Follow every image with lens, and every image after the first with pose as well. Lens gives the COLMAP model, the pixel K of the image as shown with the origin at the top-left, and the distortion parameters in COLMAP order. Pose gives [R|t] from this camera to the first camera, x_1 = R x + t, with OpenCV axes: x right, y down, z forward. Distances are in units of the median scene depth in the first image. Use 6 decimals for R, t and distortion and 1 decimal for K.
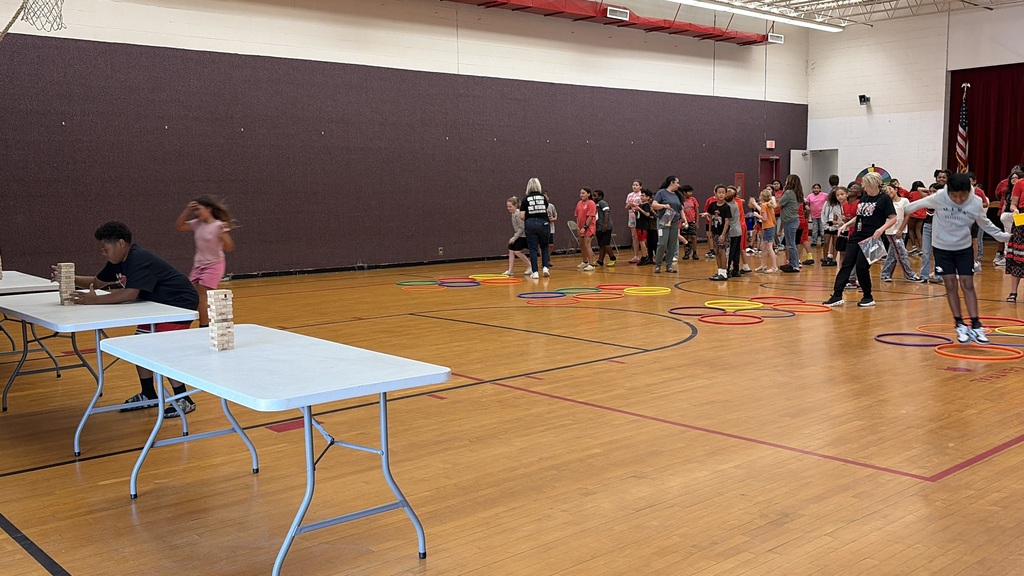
lens RADIAL K [[960.0, 0, 518.2], [0, 960.0, 294.4], [0, 0, 1]] dist [0.036007, -0.026050]
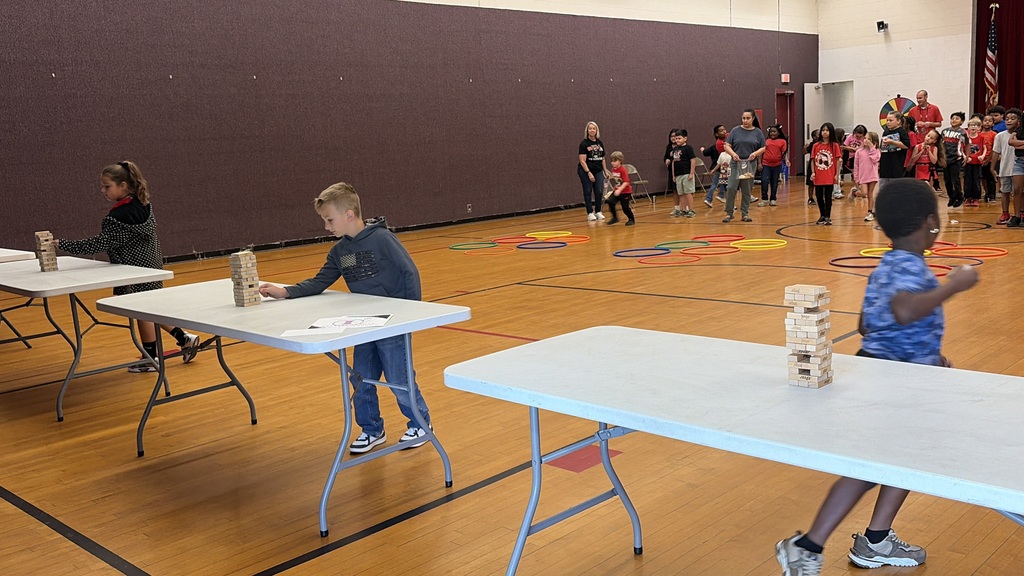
lens RADIAL K [[957.0, 0, 510.8], [0, 957.0, 291.2], [0, 0, 1]] dist [0.051964, -0.065804]
pose [[0.996468, -0.052591, 0.065468, -0.093267], [0.049592, 0.997680, 0.046630, -0.006351], [-0.067768, -0.043219, 0.996765, 0.088021]]
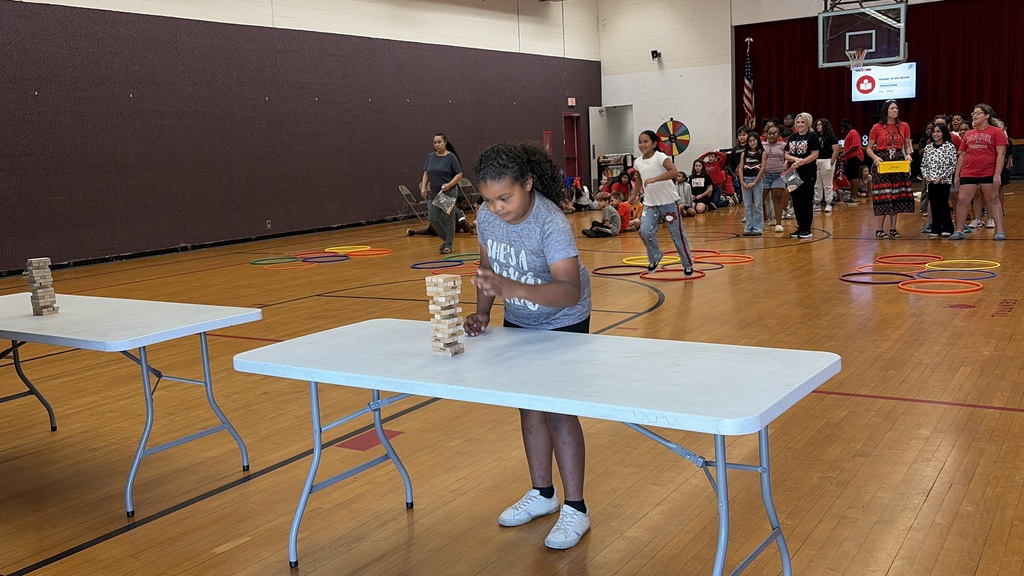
lens RADIAL K [[959.4, 0, 515.1], [0, 959.4, 291.5], [0, 0, 1]] dist [0.035893, -0.021401]
pose [[0.961235, -0.076630, 0.264870, -0.091327], [0.068051, 0.996821, 0.041430, -0.003817], [-0.267203, -0.021799, 0.963394, 0.054964]]
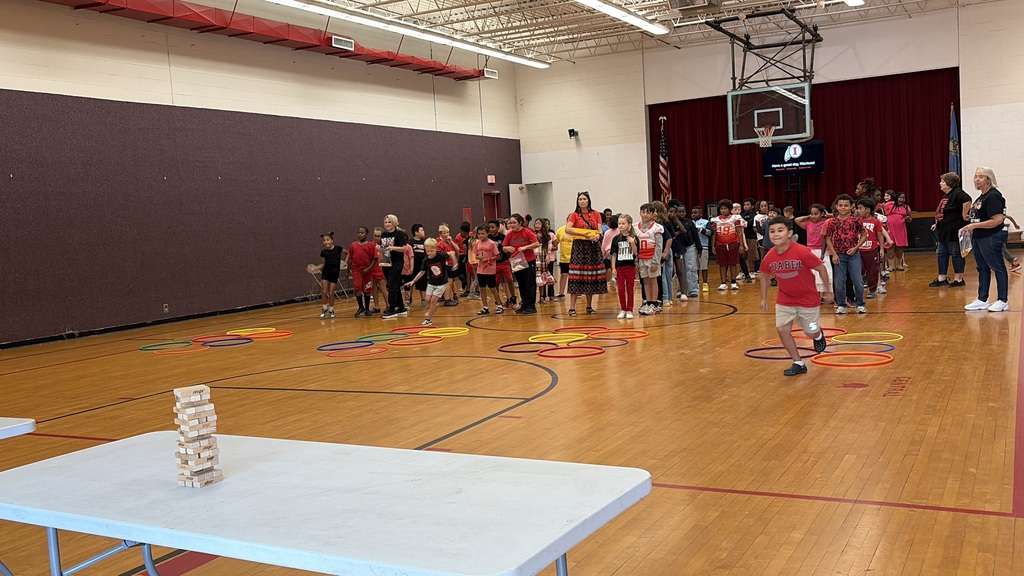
lens RADIAL K [[948.1, 0, 526.0], [0, 948.1, 293.8], [0, 0, 1]] dist [0.142748, -0.327934]
pose [[0.937285, -0.072437, 0.340953, -0.063400], [0.087027, 0.995822, -0.027671, -0.005749], [-0.337524, 0.055608, 0.939673, 0.069807]]
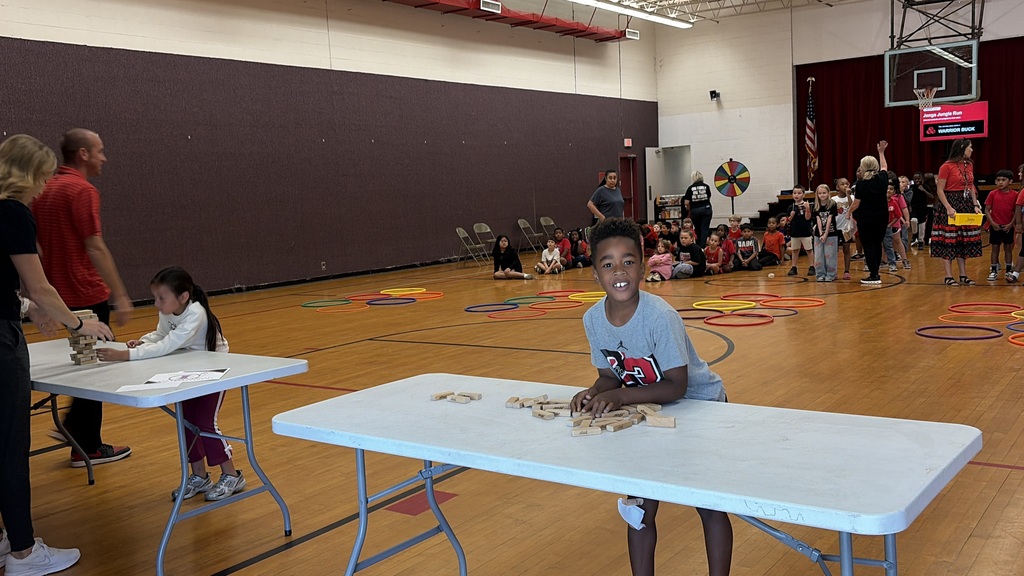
lens RADIAL K [[957.9, 0, 510.3], [0, 957.9, 297.5], [0, 0, 1]] dist [0.026735, 0.001293]
pose [[0.975814, -0.060918, 0.209944, -0.089059], [0.062015, 0.998074, 0.001356, -0.005440], [-0.209622, 0.011697, 0.977713, 0.074109]]
